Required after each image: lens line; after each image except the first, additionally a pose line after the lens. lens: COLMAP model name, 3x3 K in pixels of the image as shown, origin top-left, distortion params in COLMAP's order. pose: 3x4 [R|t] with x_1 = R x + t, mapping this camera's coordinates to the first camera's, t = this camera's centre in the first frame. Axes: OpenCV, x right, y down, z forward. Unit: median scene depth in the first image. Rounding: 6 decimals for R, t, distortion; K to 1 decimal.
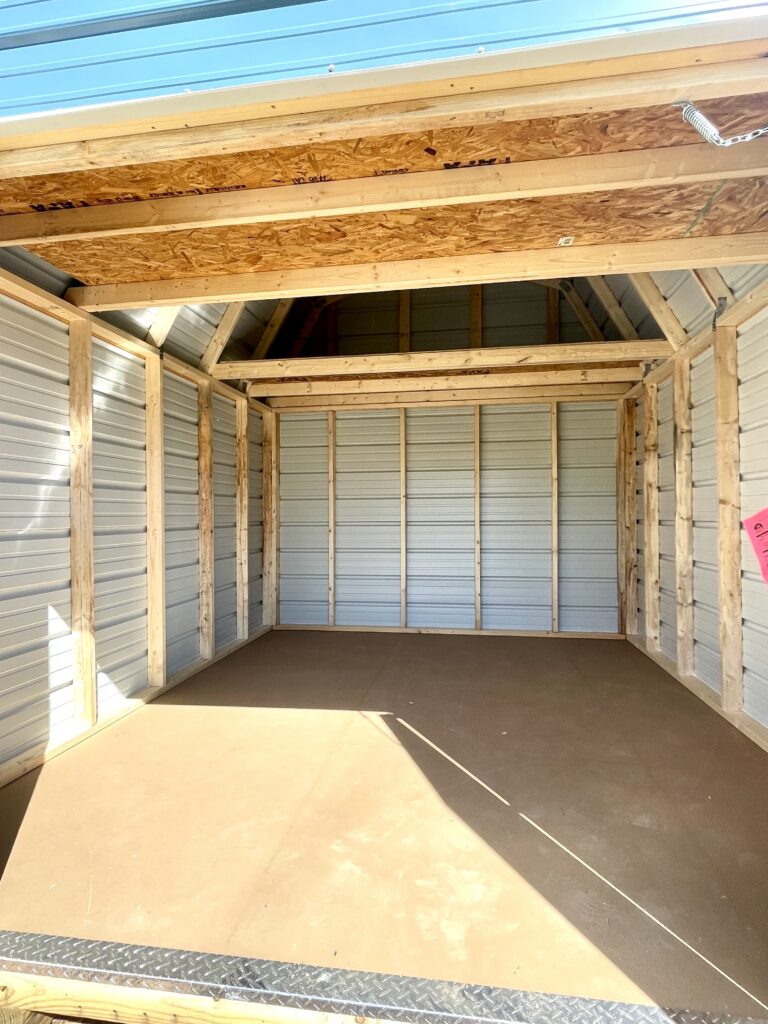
lens RADIAL K [[570.7, 0, 384.0], [0, 570.7, 512.0], [0, 0, 1]] dist [-0.002663, -0.000731]
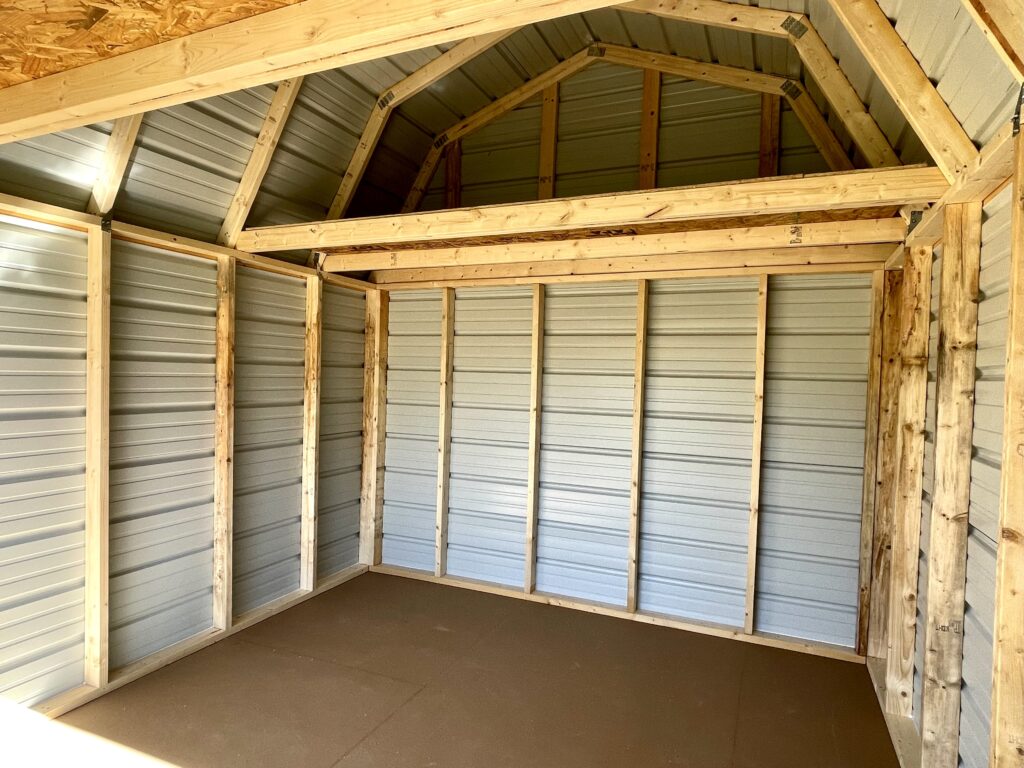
lens RADIAL K [[601.6, 0, 514.1], [0, 601.6, 389.2], [0, 0, 1]] dist [-0.009885, 0.000555]
pose [[0.967290, 0.040114, -0.250481, 0.213036], [-0.033376, 0.998959, 0.031092, -0.081510], [0.251467, -0.021715, 0.967622, 0.295867]]
